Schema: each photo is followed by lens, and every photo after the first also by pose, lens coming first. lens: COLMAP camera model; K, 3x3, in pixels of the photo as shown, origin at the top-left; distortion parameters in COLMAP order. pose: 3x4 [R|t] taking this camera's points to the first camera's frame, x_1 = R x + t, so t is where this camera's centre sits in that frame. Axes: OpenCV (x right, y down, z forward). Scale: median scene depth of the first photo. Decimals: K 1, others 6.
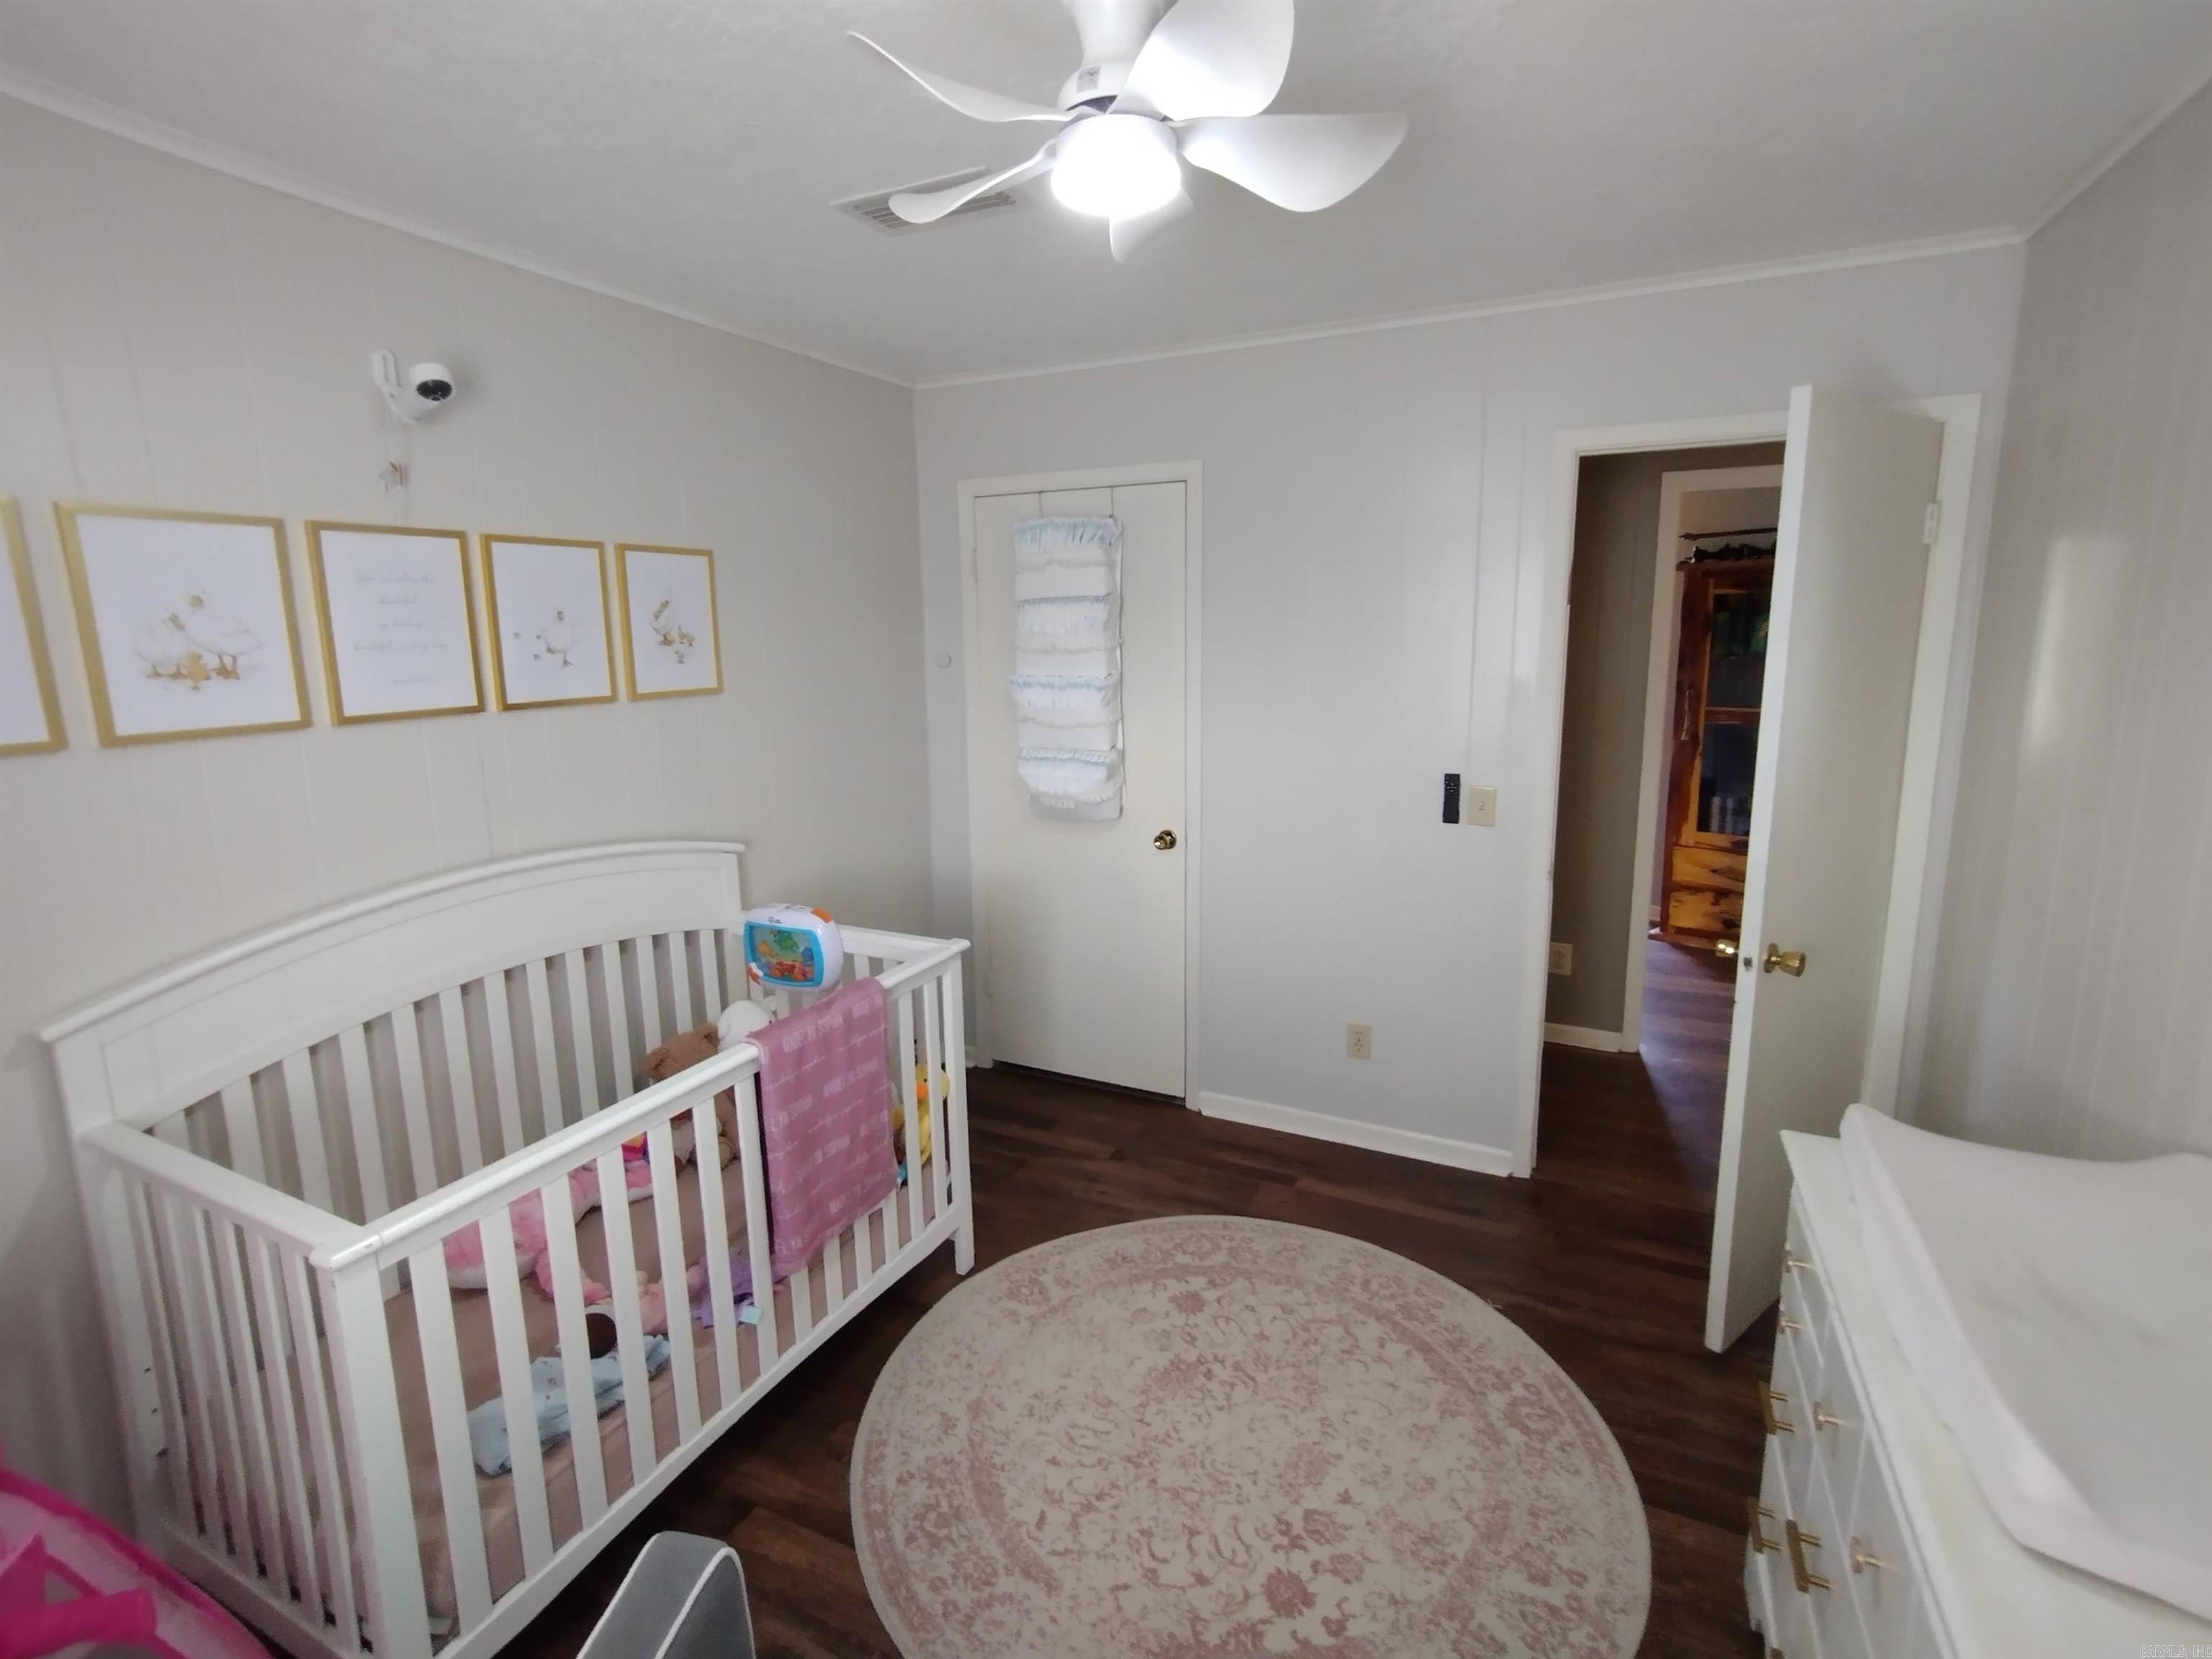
lens RADIAL K [[1023.0, 0, 1087.4], [0, 1023.0, 806.8], [0, 0, 1]] dist [-0.000738, 0.000943]
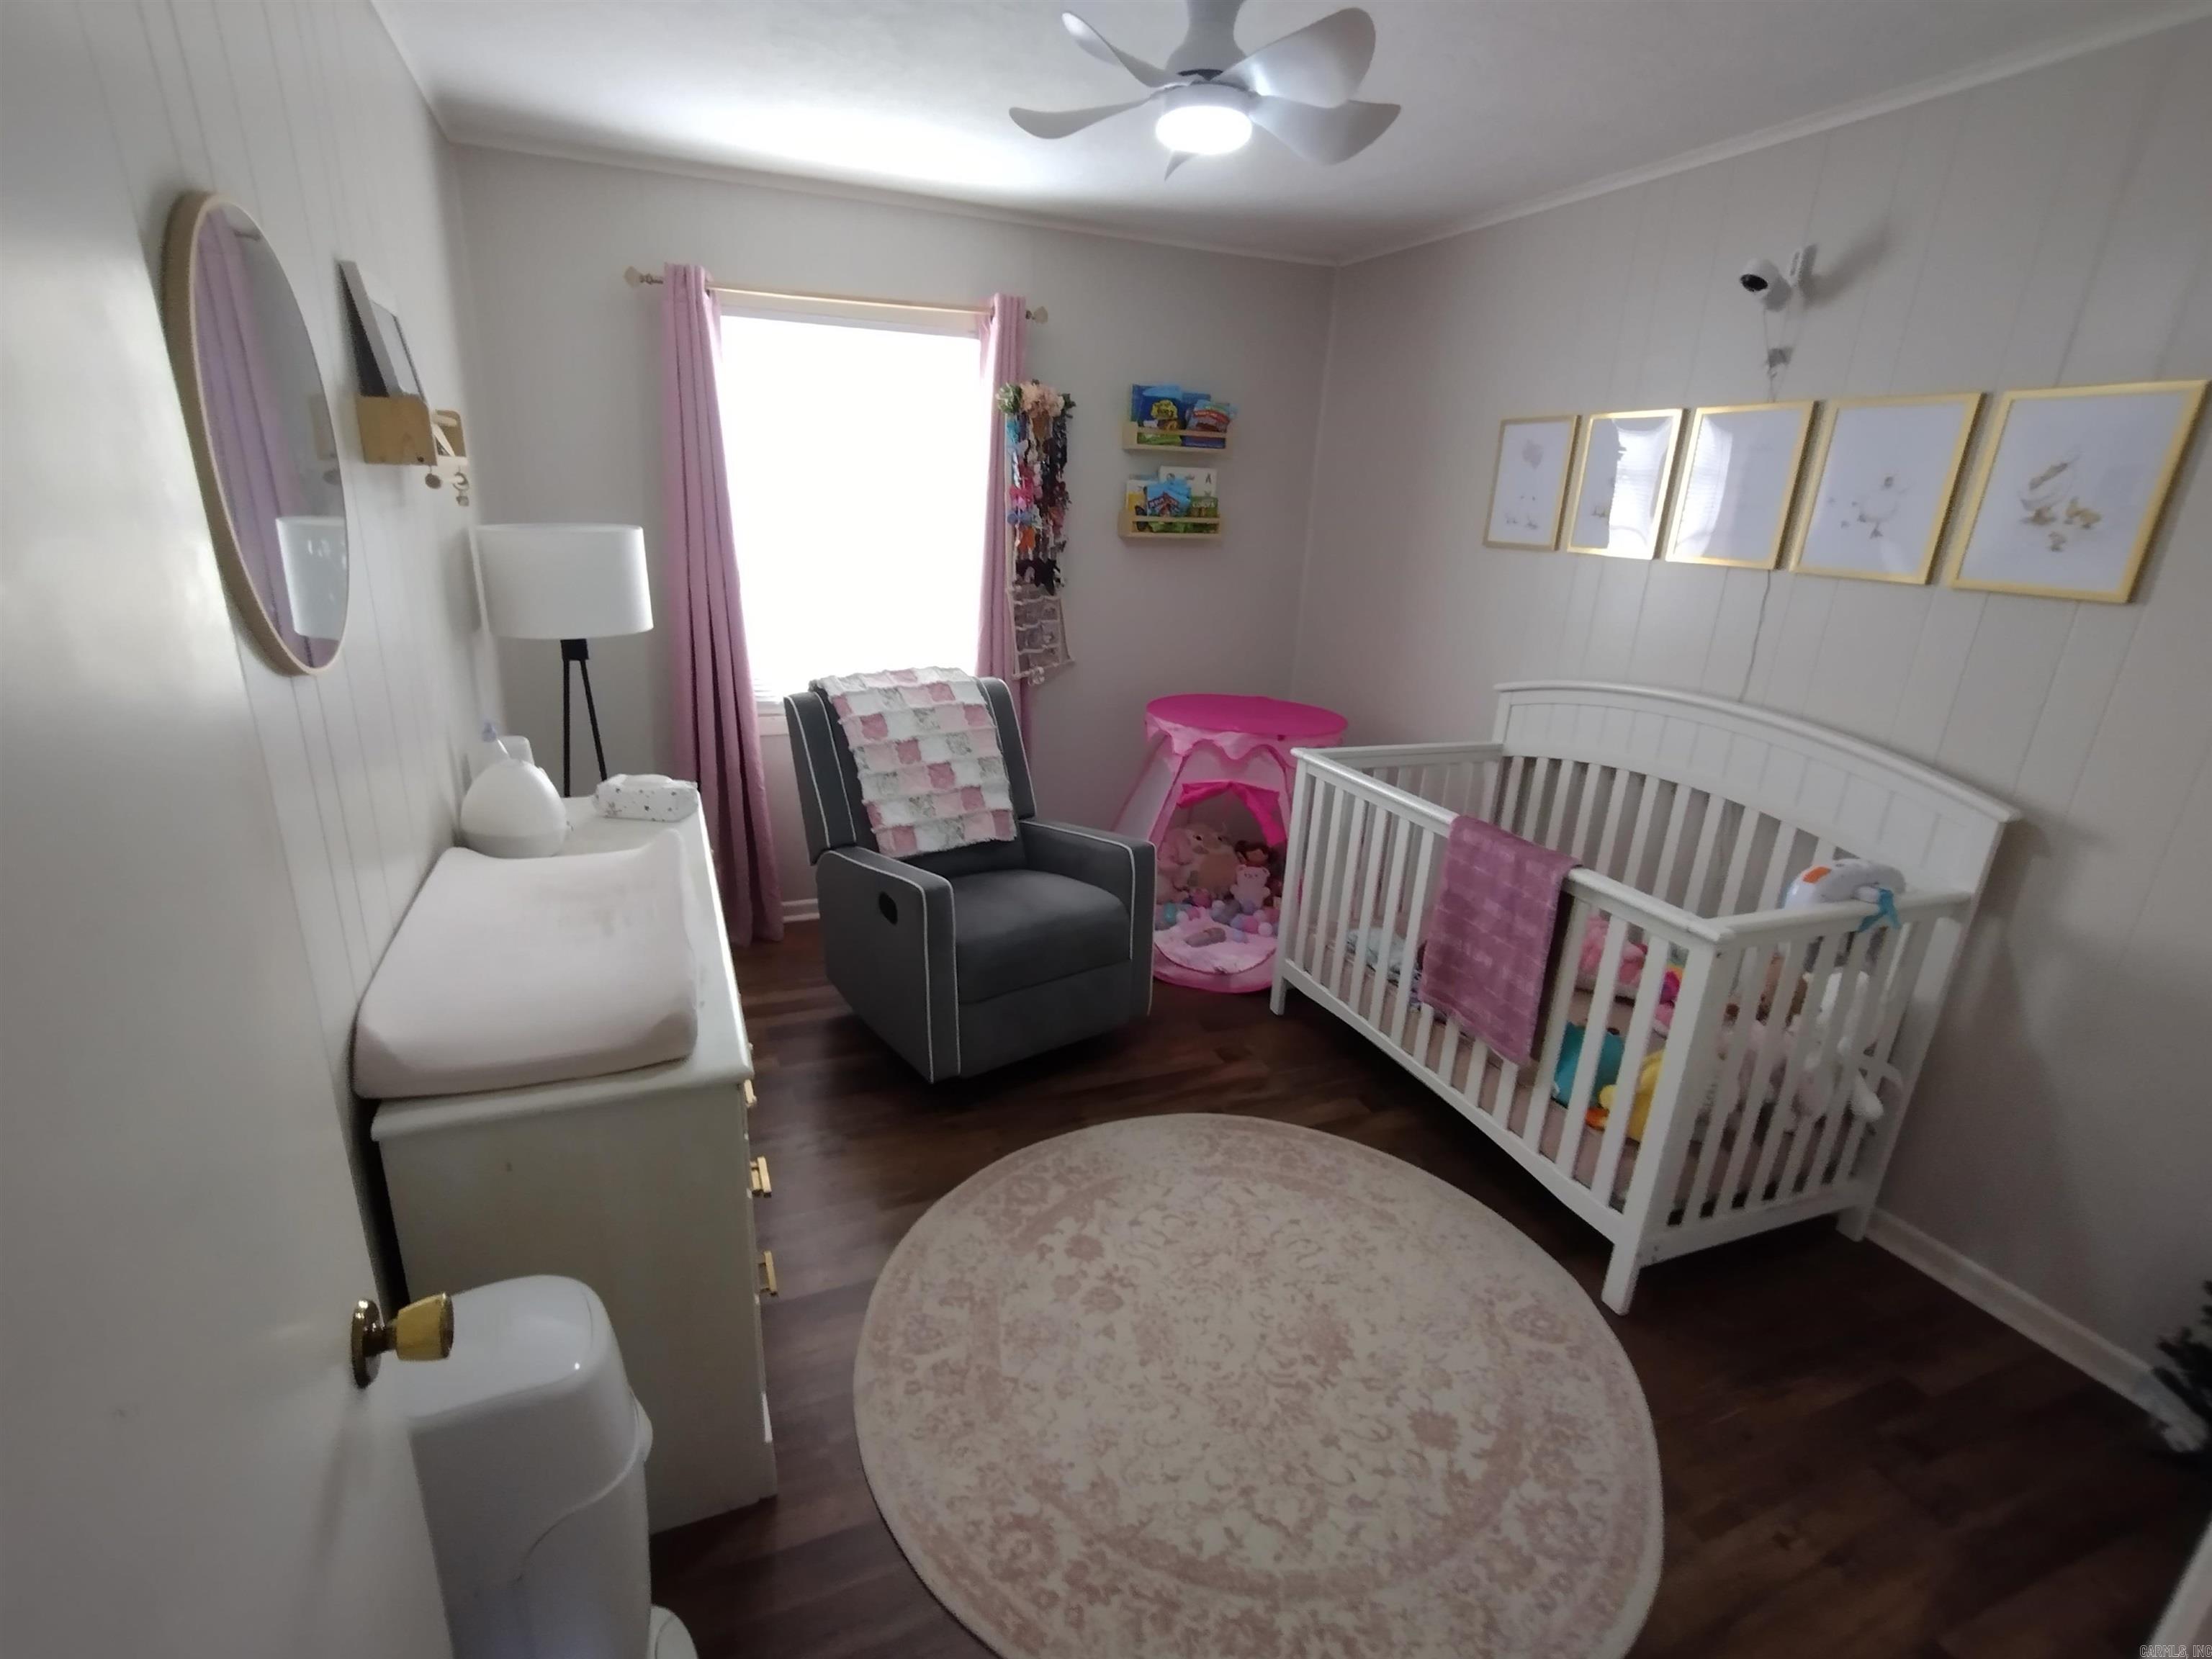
lens RADIAL K [[1023.0, 0, 1087.0], [0, 1023.0, 836.5], [0, 0, 1]] dist [-0.000738, 0.000943]
pose [[-0.655630, 0.236373, -0.717131, 0.846384], [-0.162000, 0.883589, 0.439347, -0.221657], [0.737499, 0.404225, -0.541015, 1.264011]]
